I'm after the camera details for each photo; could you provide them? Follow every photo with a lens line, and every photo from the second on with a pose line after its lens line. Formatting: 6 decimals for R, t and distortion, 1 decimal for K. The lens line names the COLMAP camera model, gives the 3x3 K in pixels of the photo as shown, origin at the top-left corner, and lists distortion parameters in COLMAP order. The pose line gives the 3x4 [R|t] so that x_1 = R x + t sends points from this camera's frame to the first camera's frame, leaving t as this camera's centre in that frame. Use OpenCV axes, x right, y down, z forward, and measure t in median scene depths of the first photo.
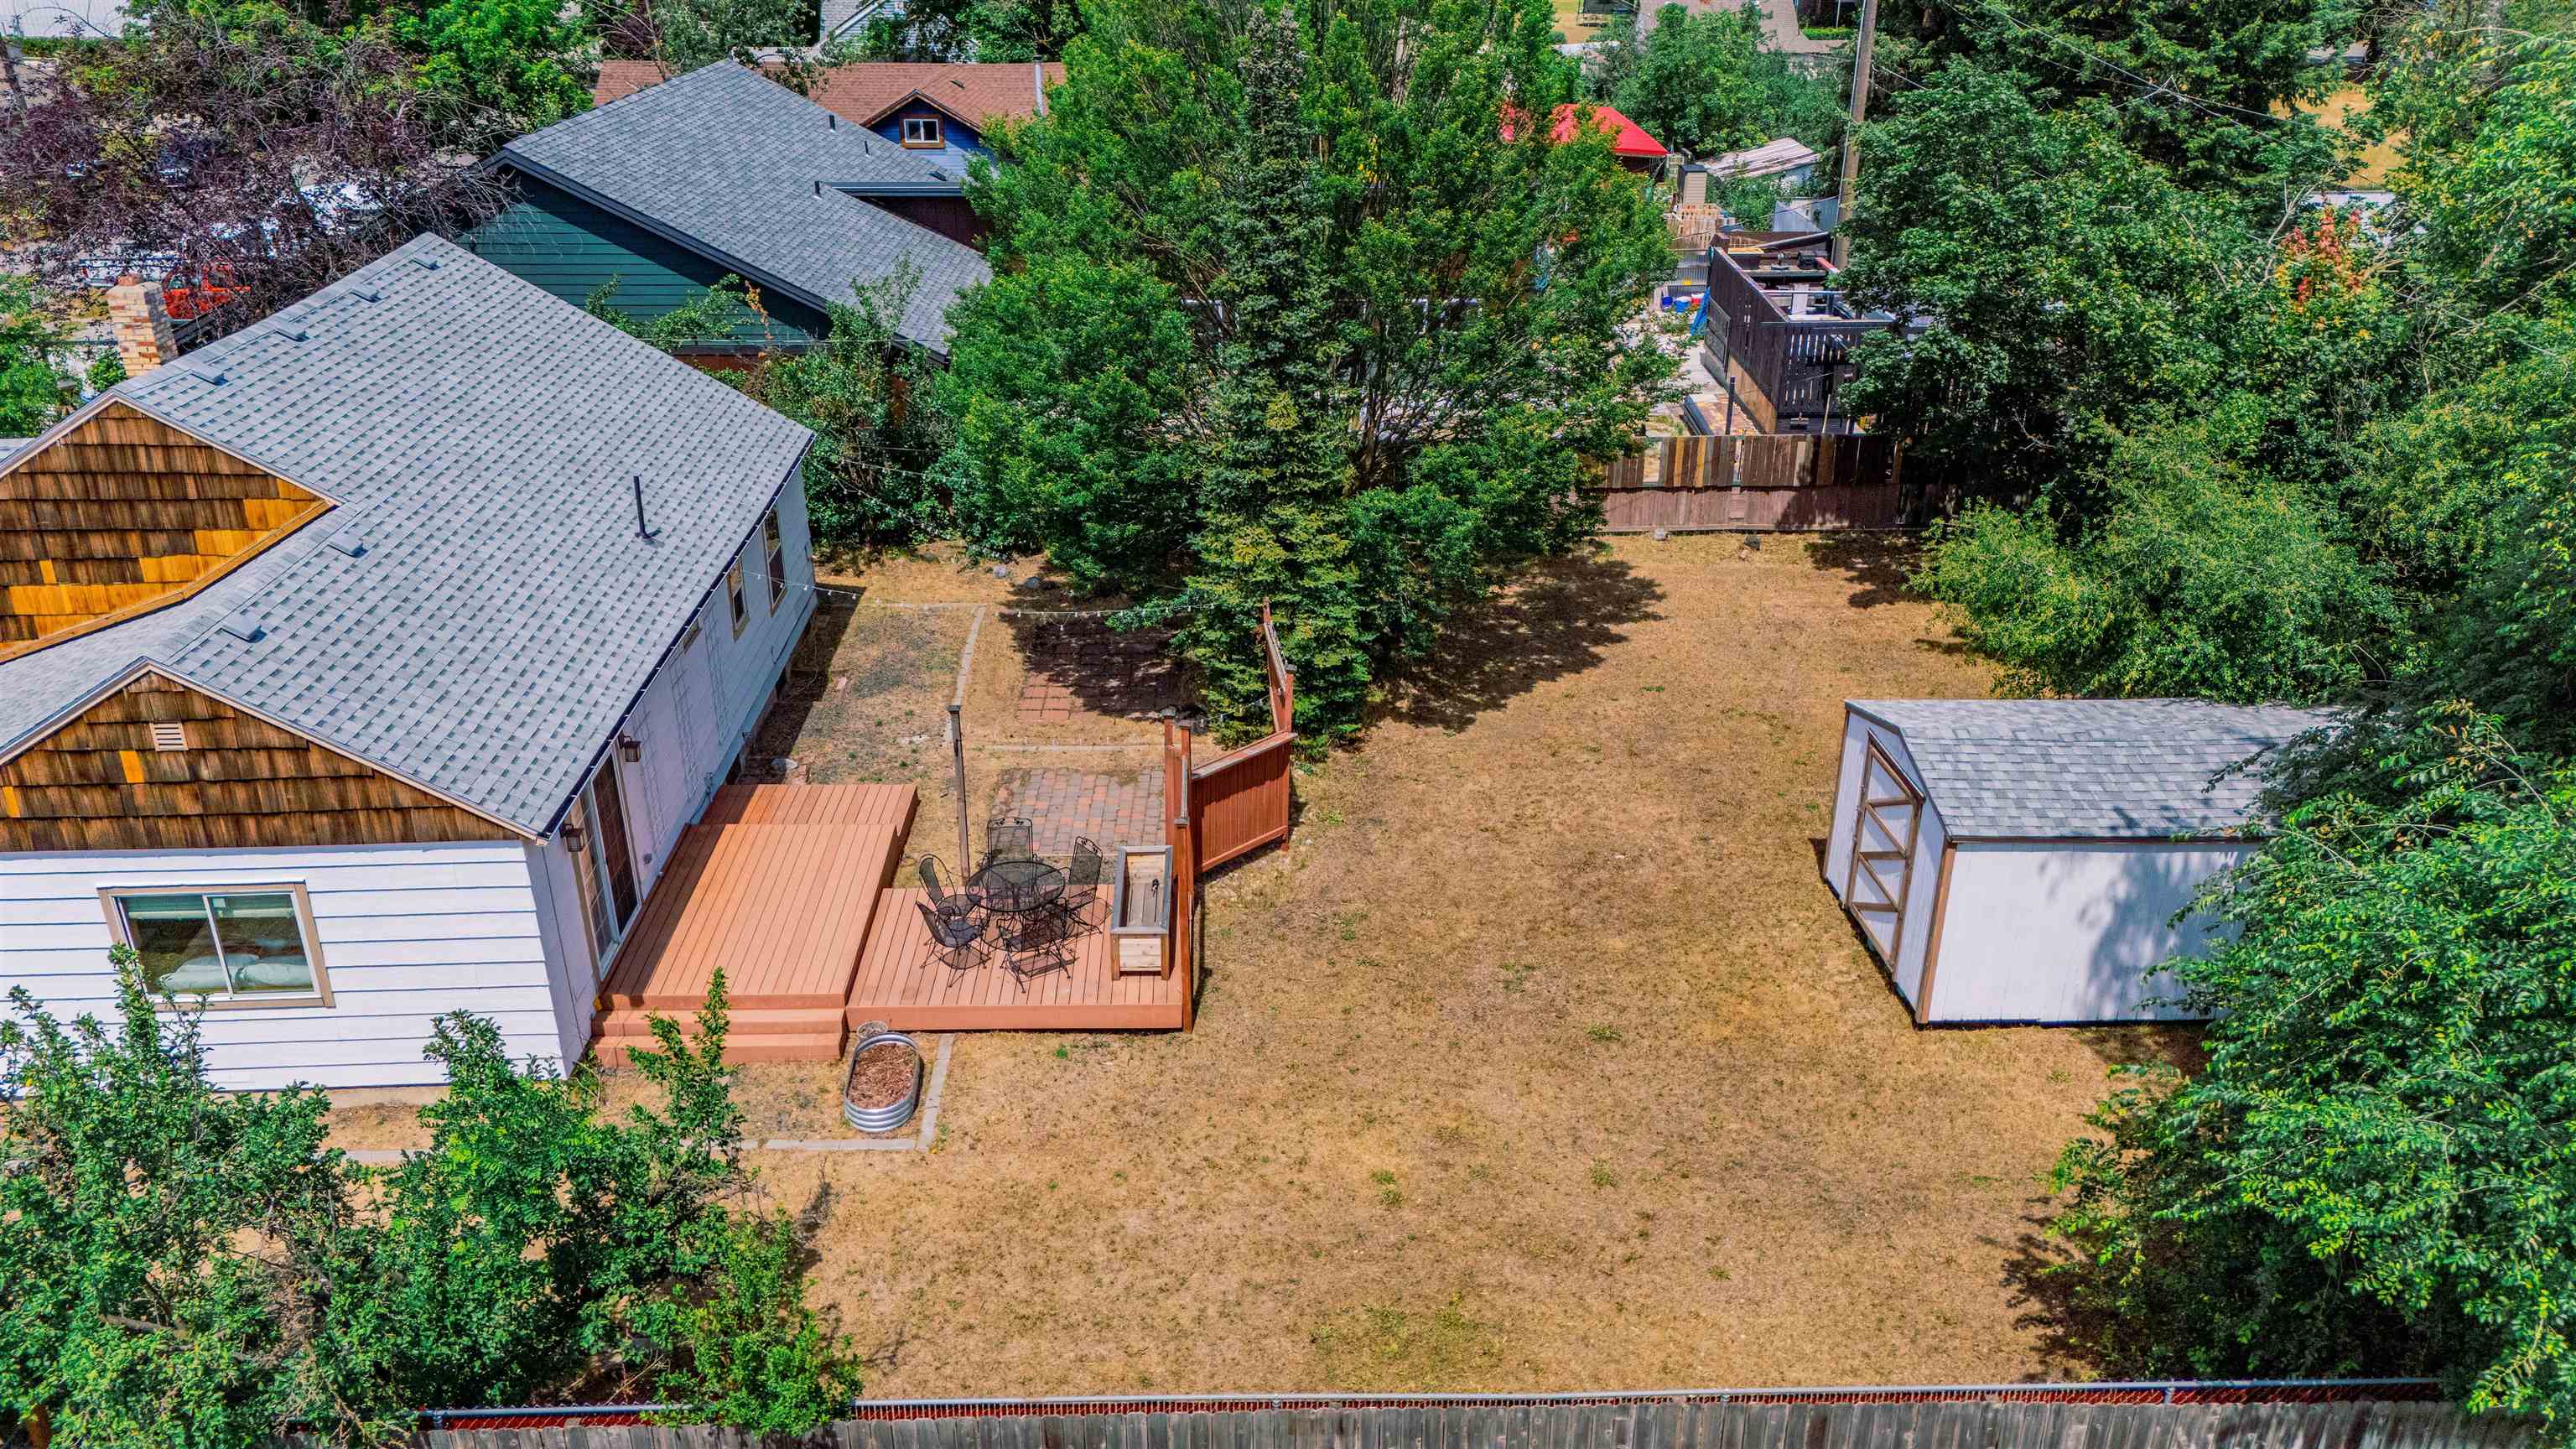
lens RADIAL K [[1888.2, 0, 1299.5], [0, 1888.2, 707.5], [0, 0, 1]] dist [0.075577, -0.071092]
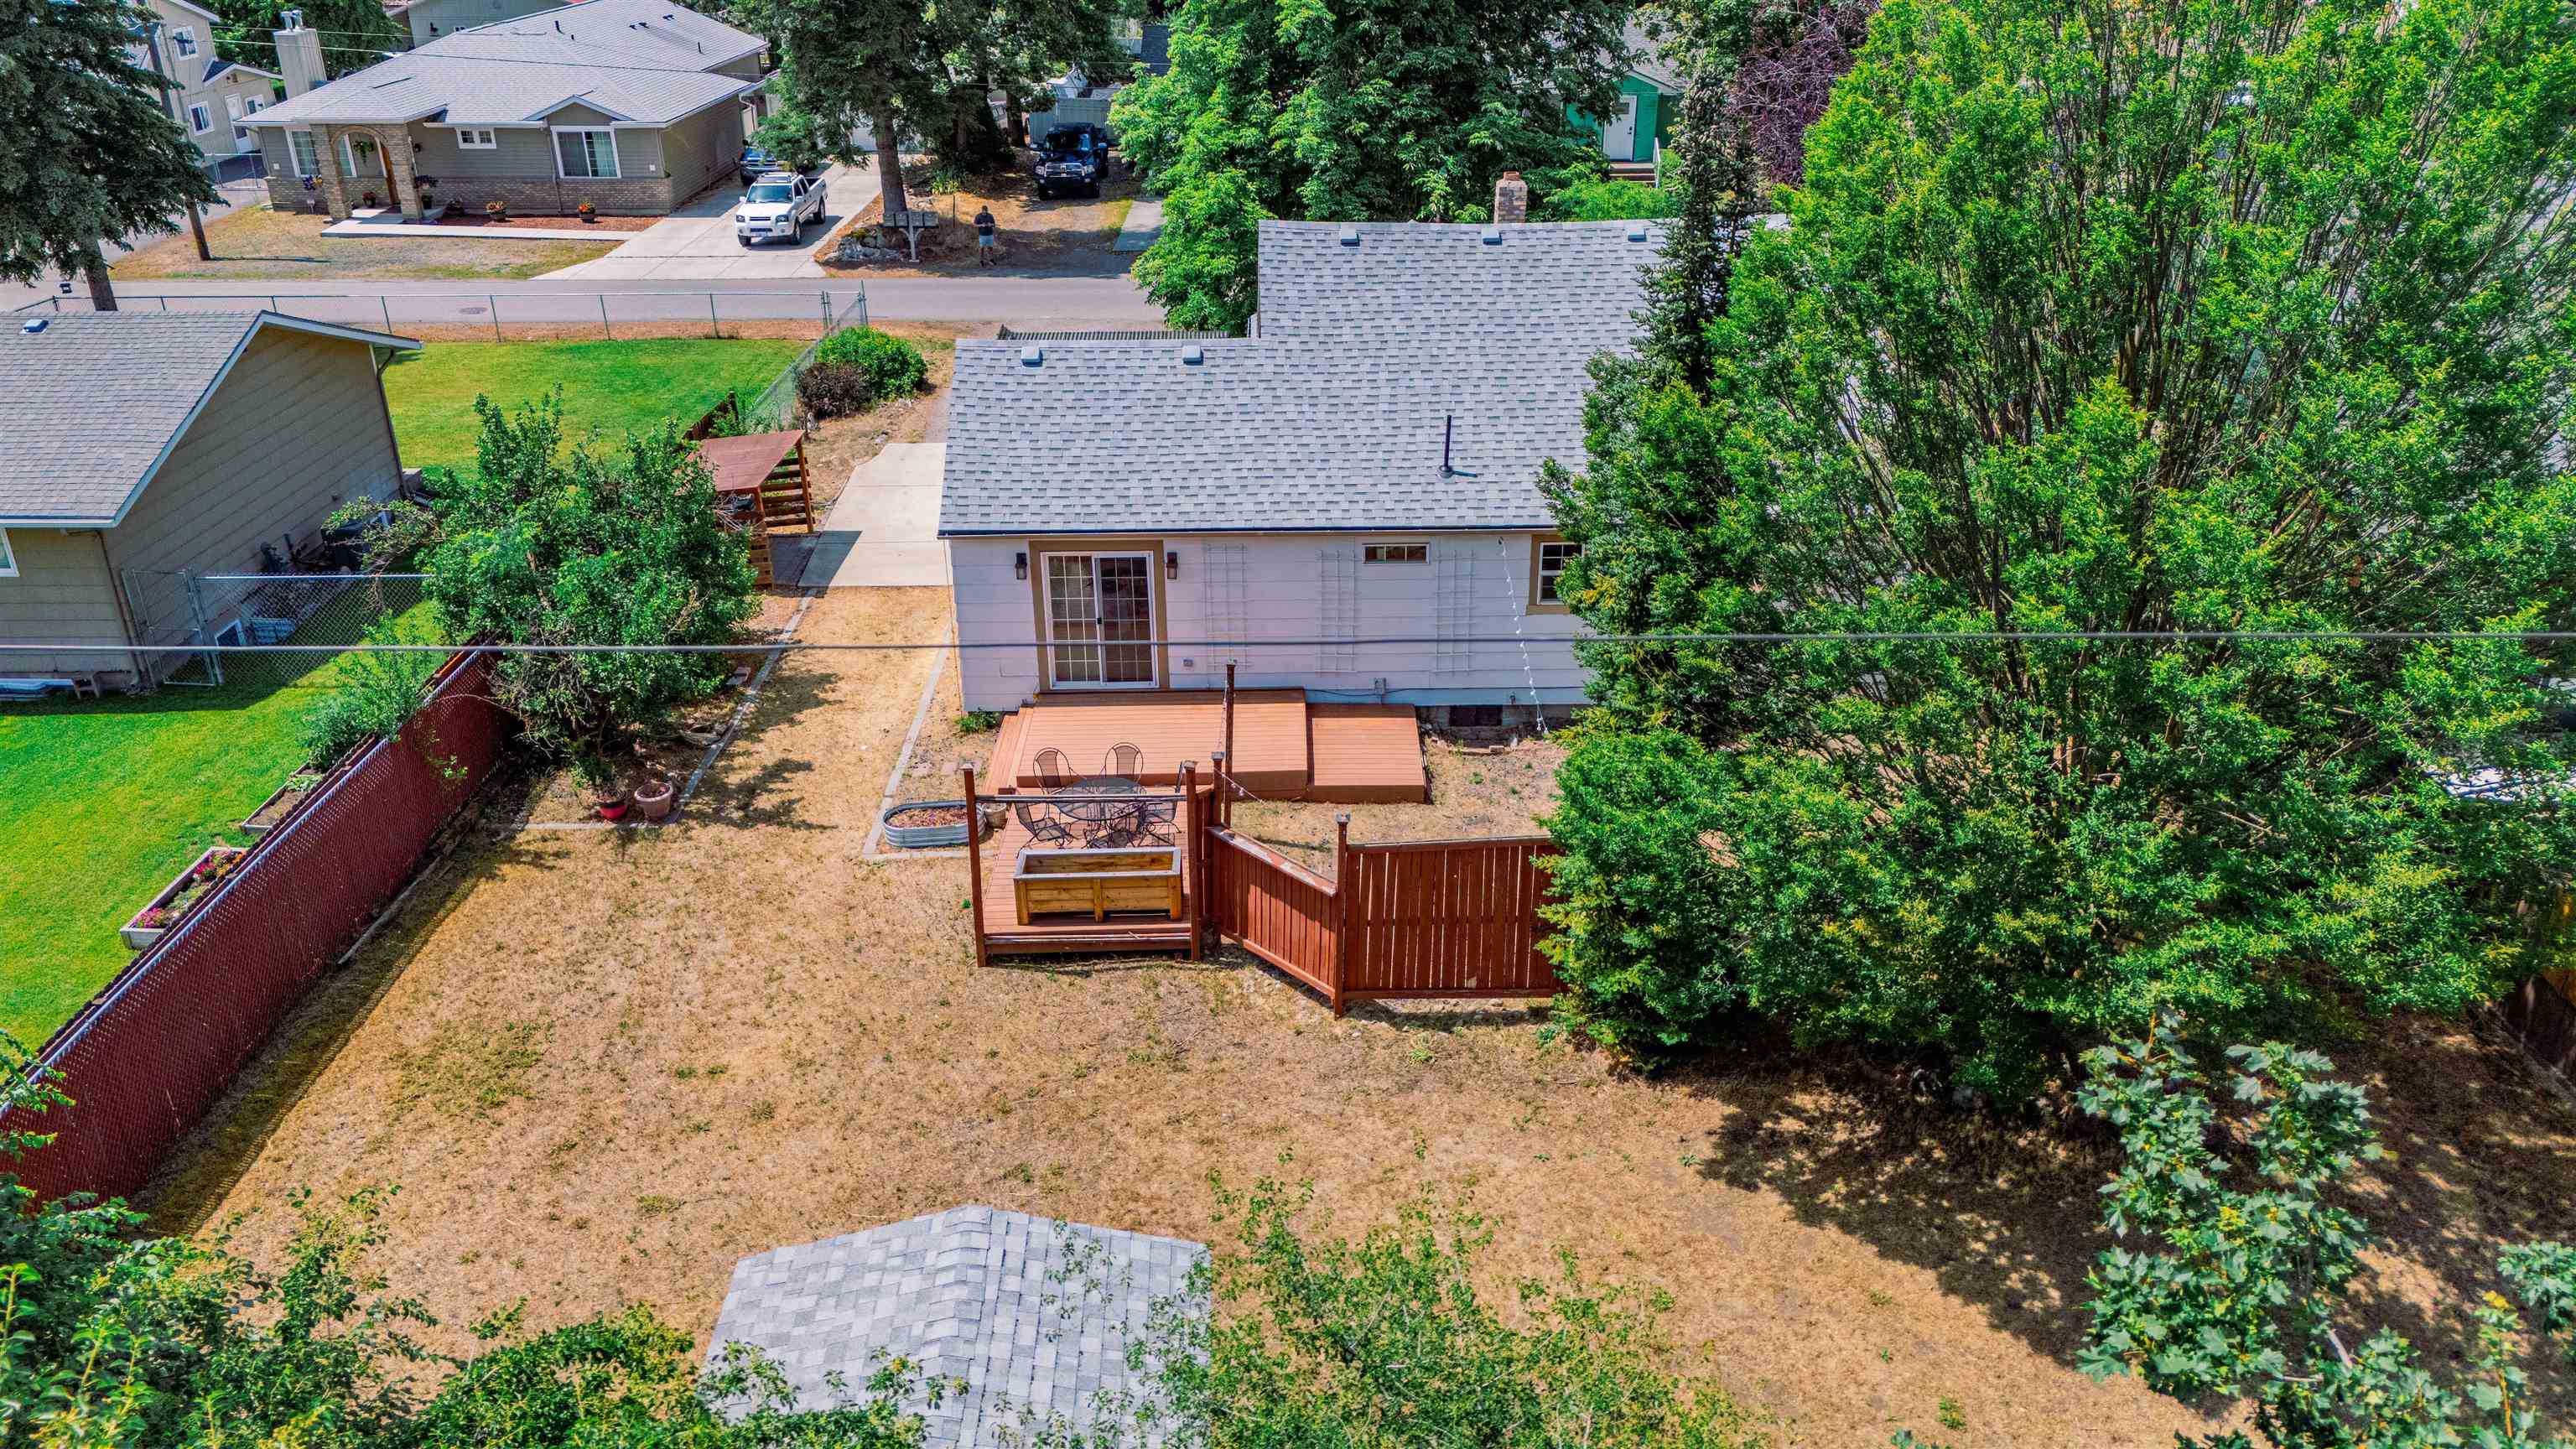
lens RADIAL K [[1888.2, 0, 1288.6], [0, 1888.2, 716.1], [0, 0, 1]] dist [0.075577, -0.071092]
pose [[-0.032633, 0.422182, -0.905924, 0.807437], [-0.403968, 0.823498, 0.398322, -0.420078], [0.914191, 0.378963, 0.143675, 0.915668]]
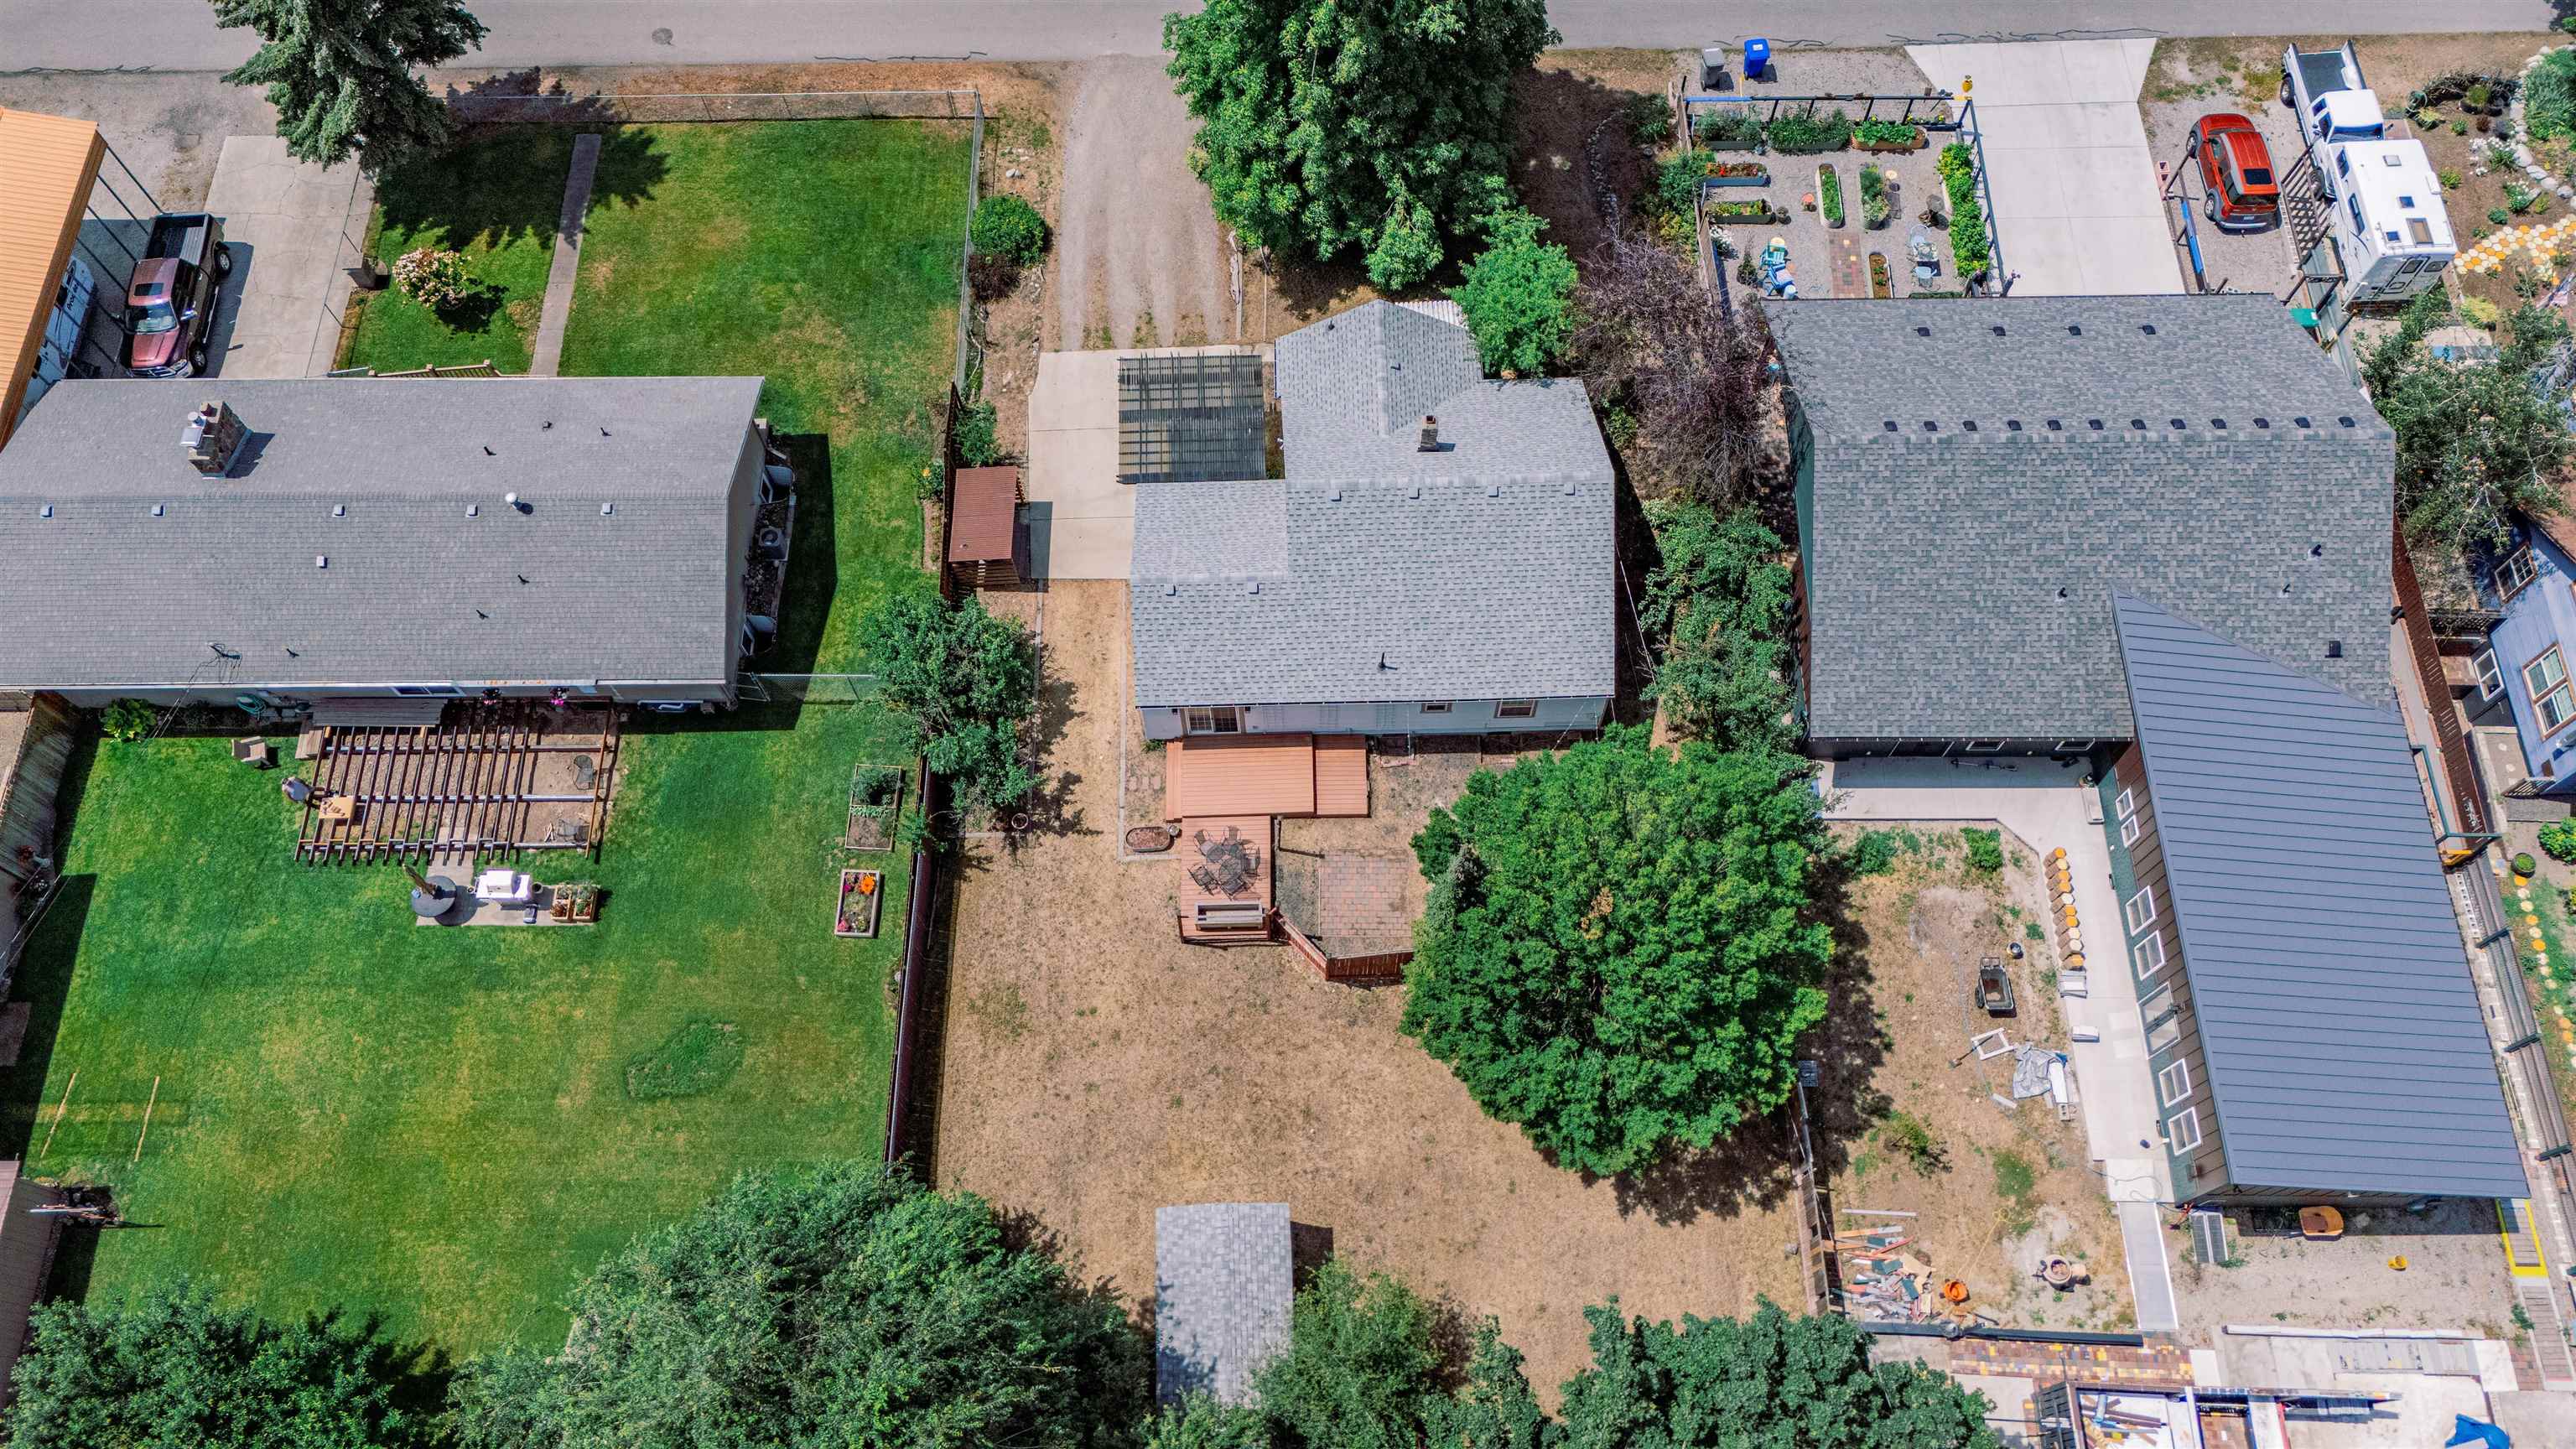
lens RADIAL K [[1888.2, 0, 1276.9], [0, 1888.2, 712.2], [0, 0, 1]] dist [0.075577, -0.071092]
pose [[-0.026605, 0.907479, -0.419254, 0.716165], [-0.396285, 0.375465, 0.837845, -2.108150], [0.917742, 0.188435, 0.349631, 0.138826]]
